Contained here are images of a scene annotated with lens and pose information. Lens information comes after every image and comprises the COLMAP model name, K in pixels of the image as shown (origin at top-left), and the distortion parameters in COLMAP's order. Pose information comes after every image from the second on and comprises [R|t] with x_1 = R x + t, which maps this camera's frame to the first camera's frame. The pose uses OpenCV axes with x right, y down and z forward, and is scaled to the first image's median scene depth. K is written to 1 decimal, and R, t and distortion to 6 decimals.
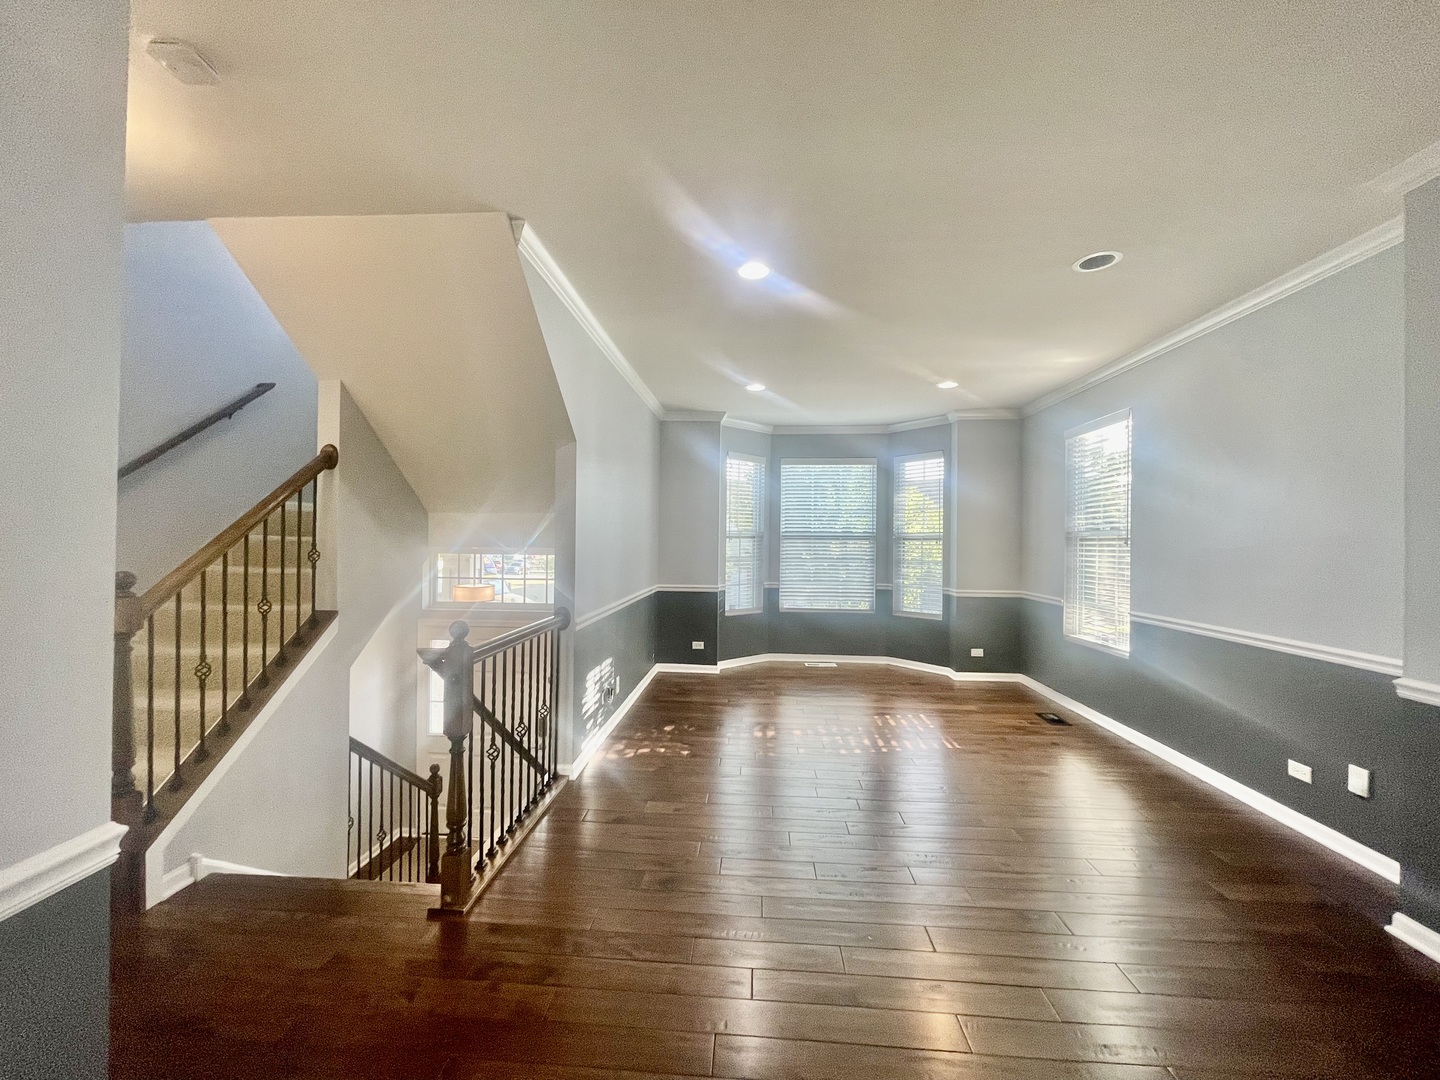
lens RADIAL K [[570.1, 0, 708.3], [0, 570.1, 539.4], [0, 0, 1]] dist [0.000253, 0.000037]
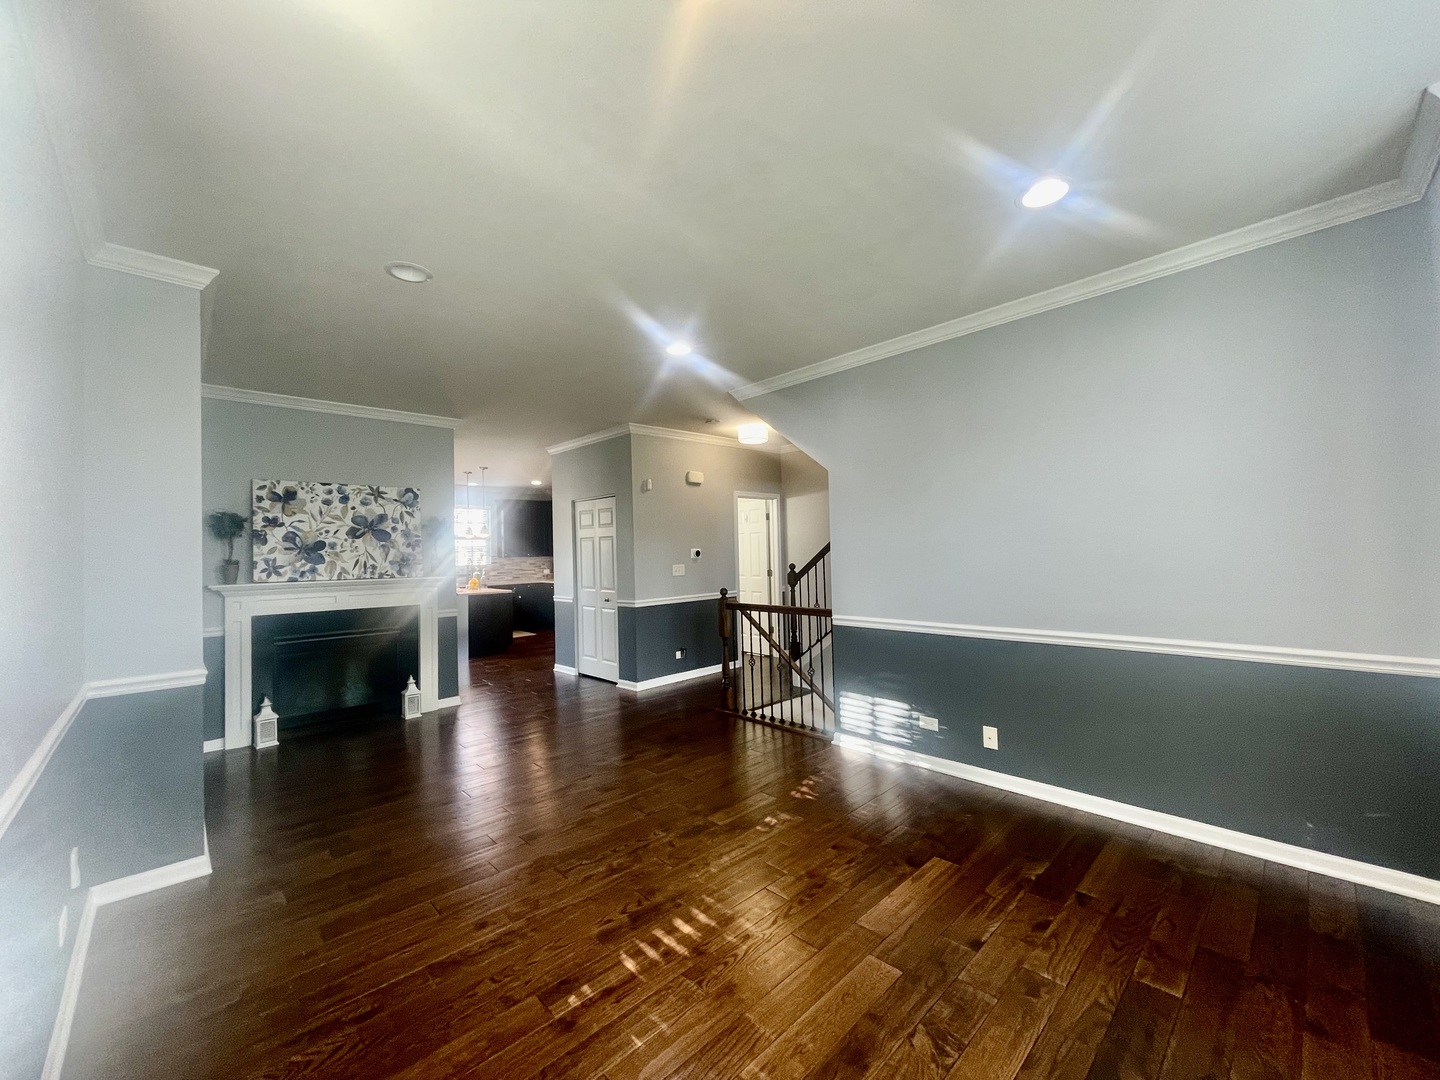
lens RADIAL K [[582.4, 0, 720.0], [0, 582.4, 540.0], [0, 0, 1]] dist [0.007729, -0.000040]
pose [[-0.653891, -0.010396, -0.756517, 0.589803], [0.019955, 0.999321, -0.030981, 0.007610], [0.756325, -0.035355, -0.653240, 1.109587]]
